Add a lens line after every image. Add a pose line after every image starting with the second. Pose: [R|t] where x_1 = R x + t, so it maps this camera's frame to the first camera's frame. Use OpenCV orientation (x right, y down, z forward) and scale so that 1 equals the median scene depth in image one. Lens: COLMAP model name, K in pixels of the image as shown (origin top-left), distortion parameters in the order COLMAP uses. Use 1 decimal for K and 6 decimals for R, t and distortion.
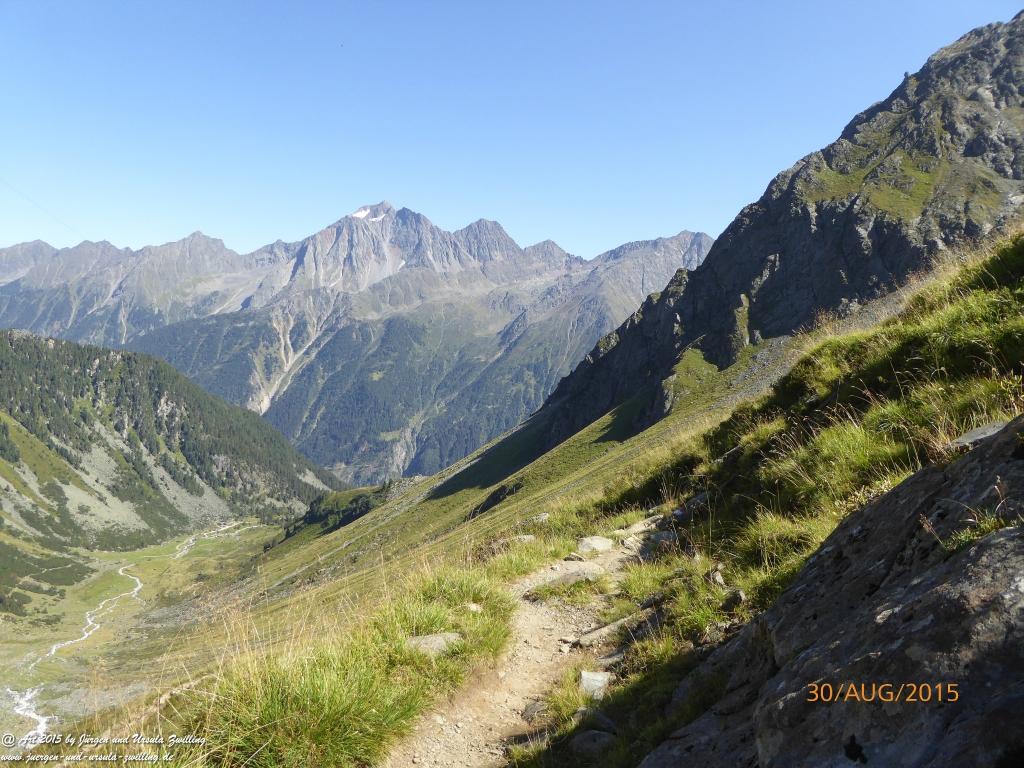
lens RADIAL K [[737.6, 0, 523.3], [0, 737.6, 381.4], [0, 0, 1]] dist [-0.014777, -0.003875]
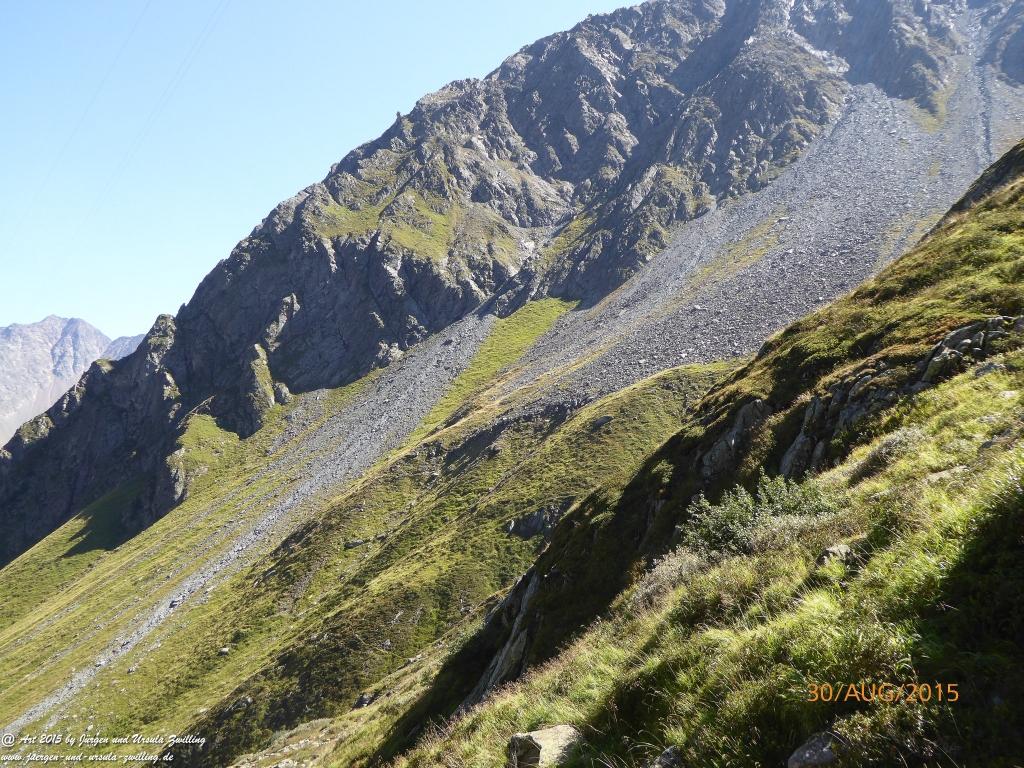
lens RADIAL K [[961.5, 0, 512.0], [0, 961.5, 369.0], [0, 0, 1]] dist [0.000564, 0.005914]
pose [[0.771608, 0.000641, 0.636098, -0.142054], [0.104935, 0.986170, -0.128284, 0.067421], [-0.627383, 0.165734, 0.760870, 0.059701]]
